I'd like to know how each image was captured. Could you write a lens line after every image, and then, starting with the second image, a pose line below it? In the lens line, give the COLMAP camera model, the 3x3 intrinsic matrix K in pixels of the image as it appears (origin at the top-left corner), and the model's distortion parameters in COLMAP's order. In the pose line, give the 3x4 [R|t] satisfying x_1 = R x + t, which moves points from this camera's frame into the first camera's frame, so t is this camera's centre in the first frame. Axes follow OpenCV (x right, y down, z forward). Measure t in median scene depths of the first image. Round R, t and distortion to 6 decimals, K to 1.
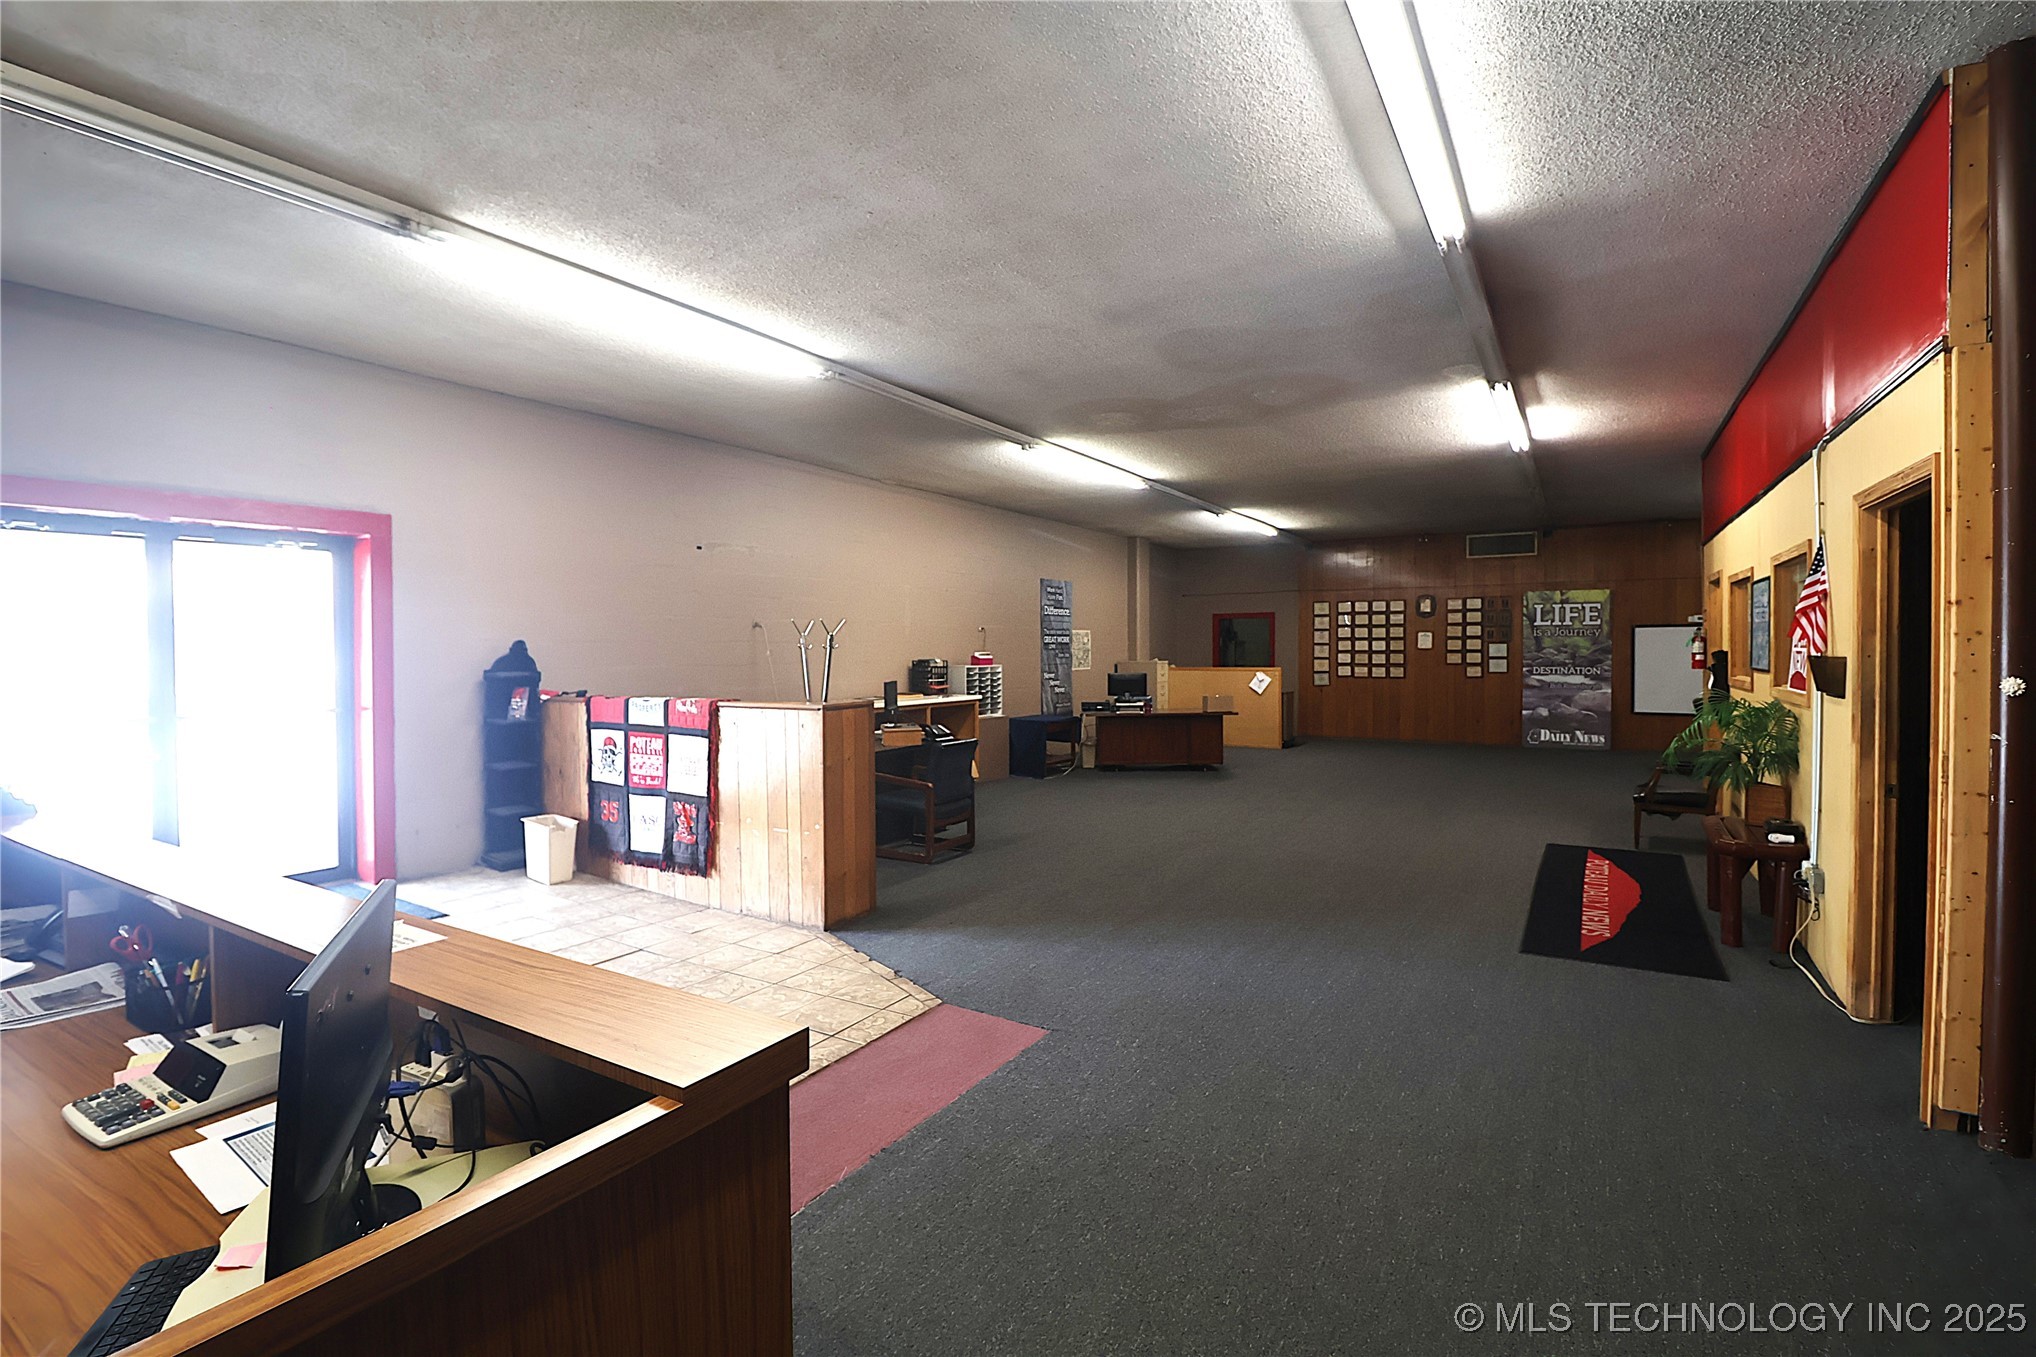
lens RADIAL K [[943.3, 0, 999.1], [0, 943.3, 670.9], [0, 0, 1]] dist [-0.019074, -0.006379]
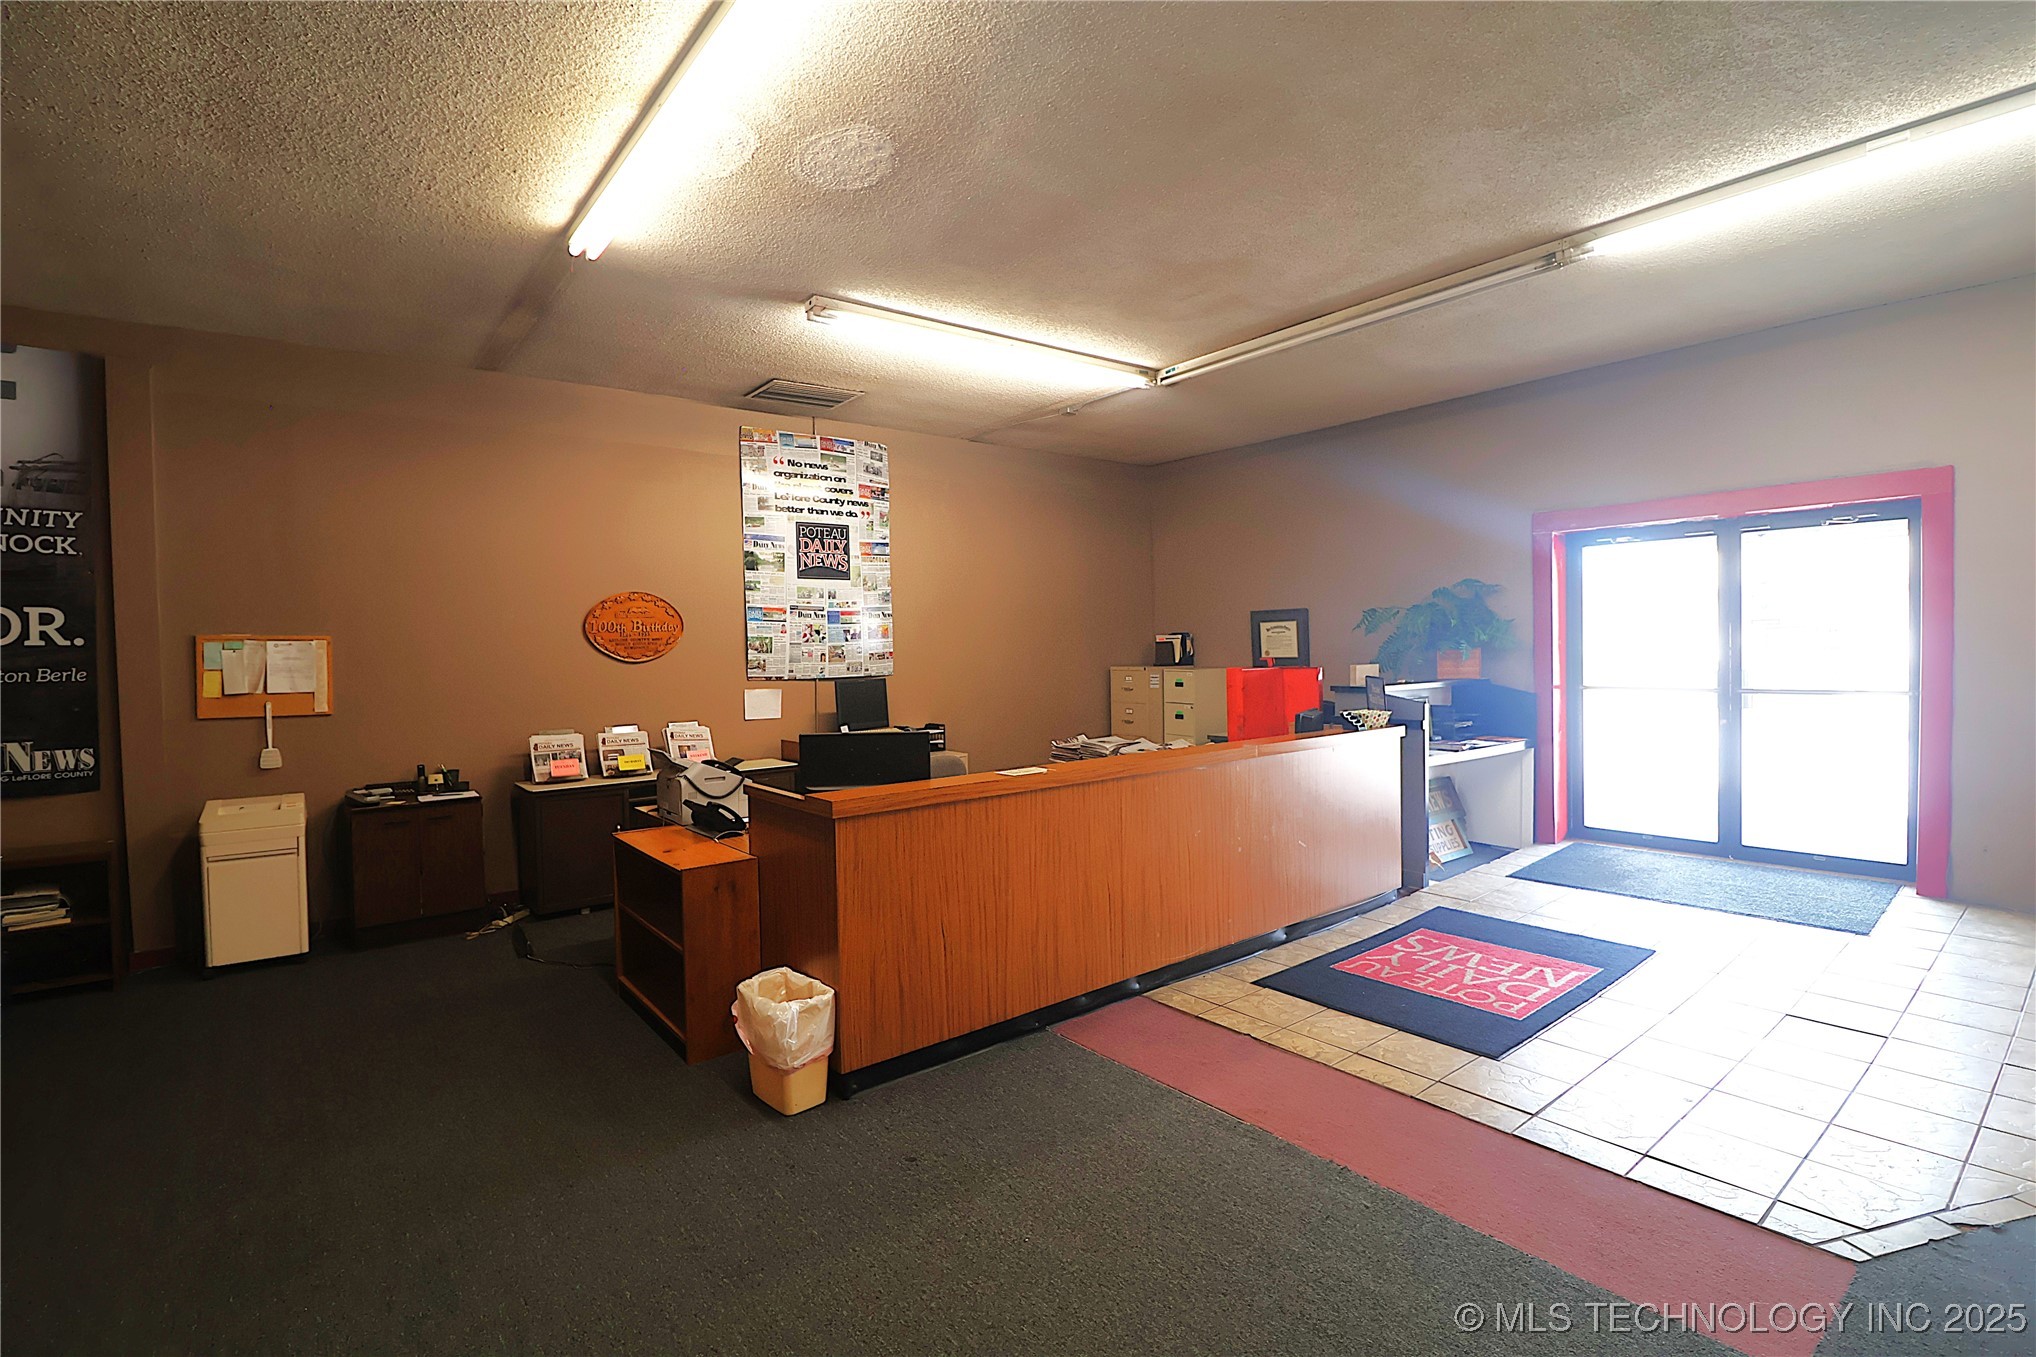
lens RADIAL K [[943.3, 0, 1028.2], [0, 943.3, 668.6], [0, 0, 1]] dist [-0.019074, -0.006379]
pose [[-0.345079, 0.032166, -0.938022, 0.218405], [0.003813, 0.999452, 0.032870, -0.007012], [0.938566, 0.007766, -0.345013, 0.260728]]
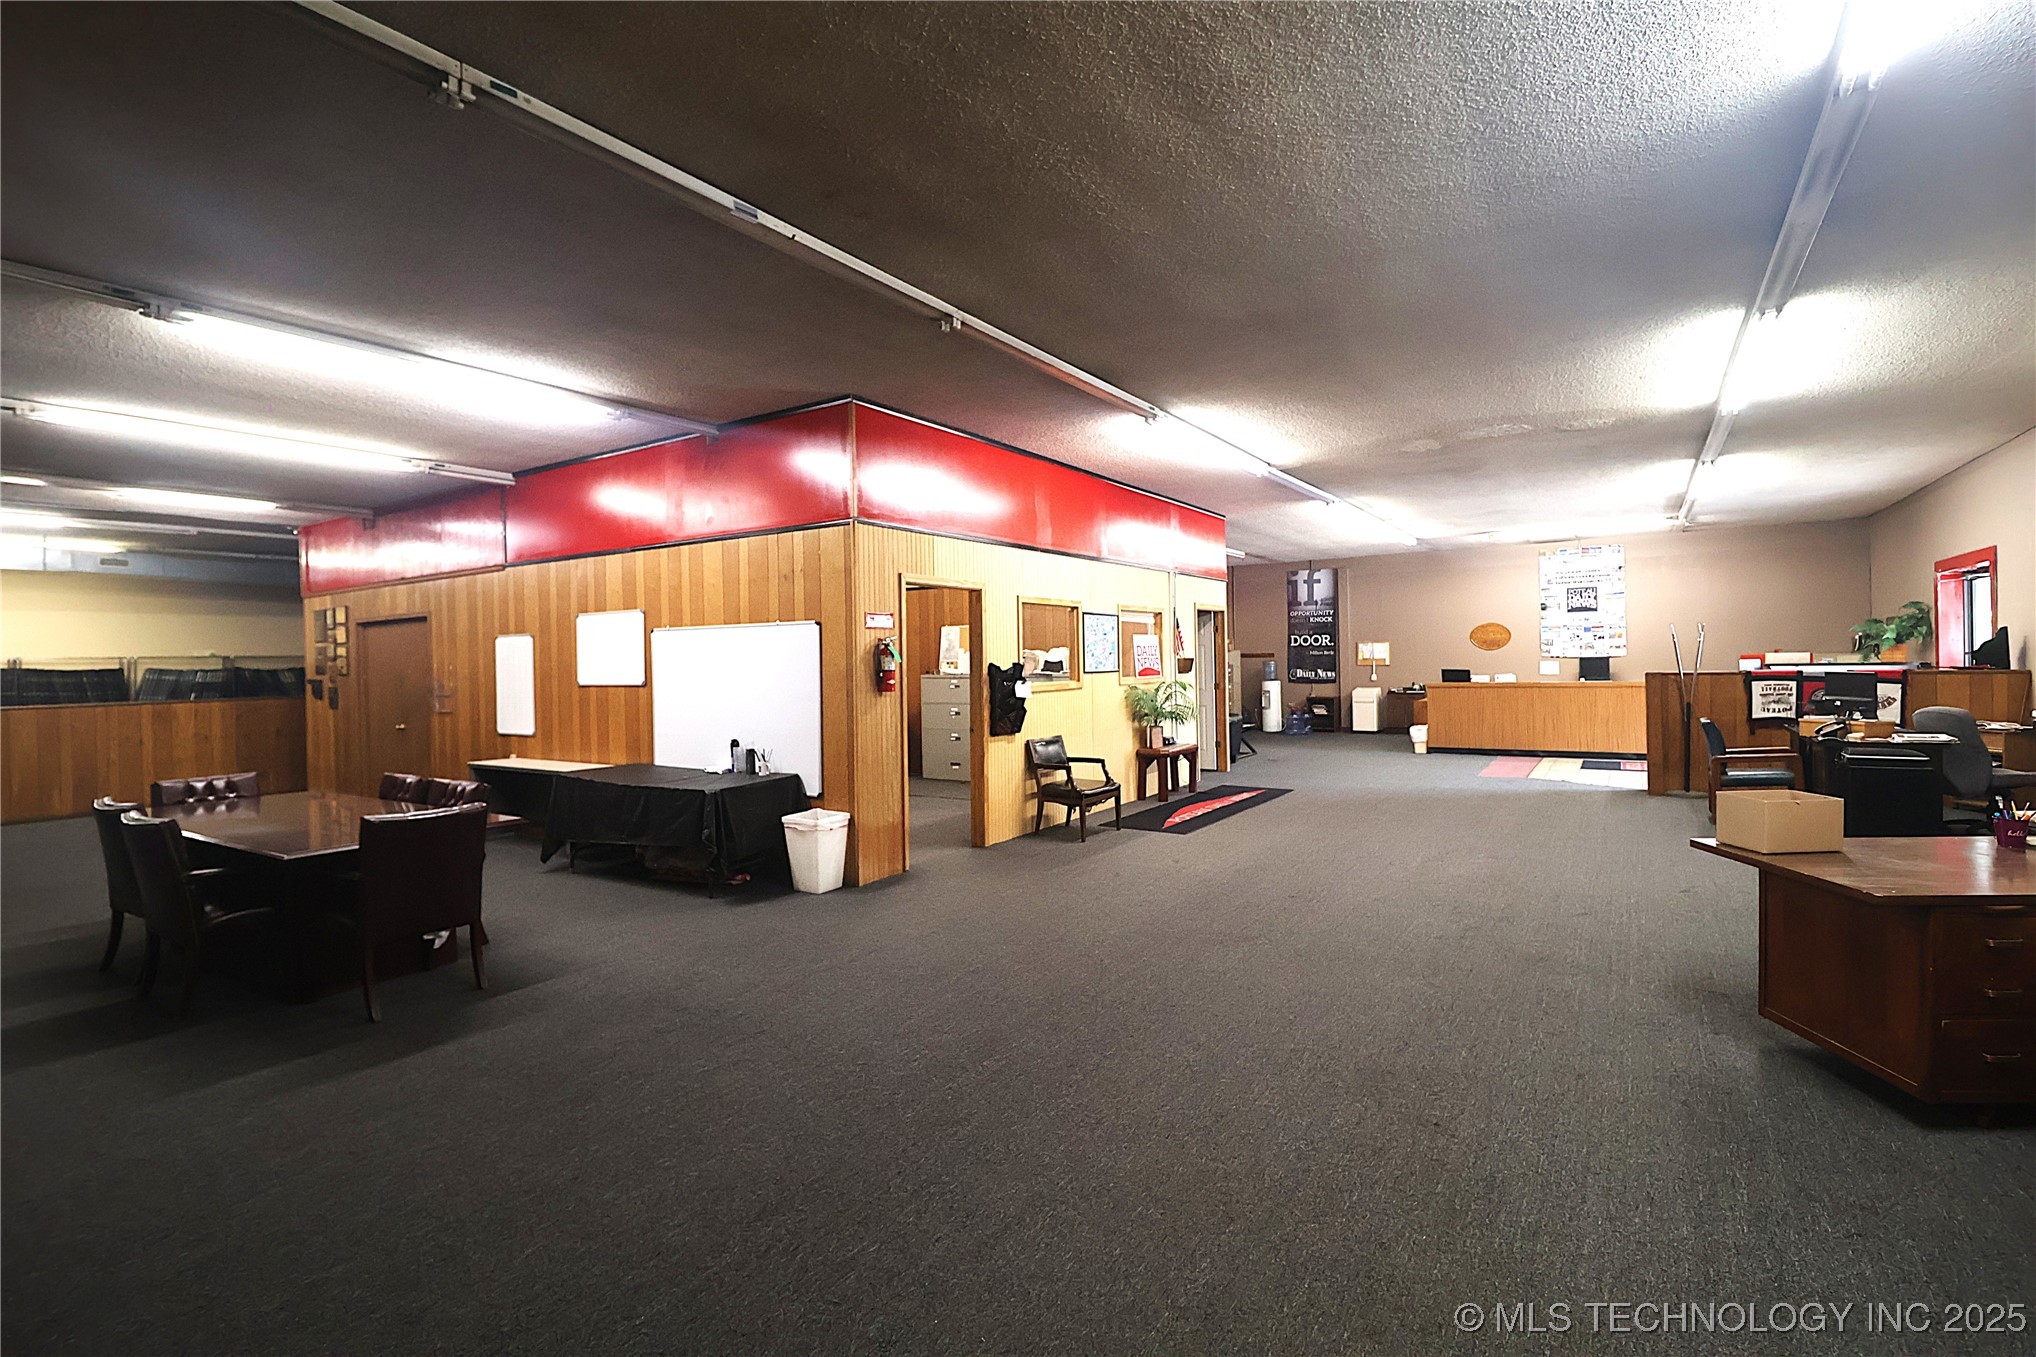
lens RADIAL K [[943.3, 0, 1028.1], [0, 943.3, 670.0], [0, 0, 1]] dist [-0.019074, -0.006379]
pose [[-0.999506, 0.026163, 0.017398, 0.569292], [0.026716, 0.999118, 0.032392, -0.036668], [-0.016535, 0.032841, -0.999324, 1.745004]]
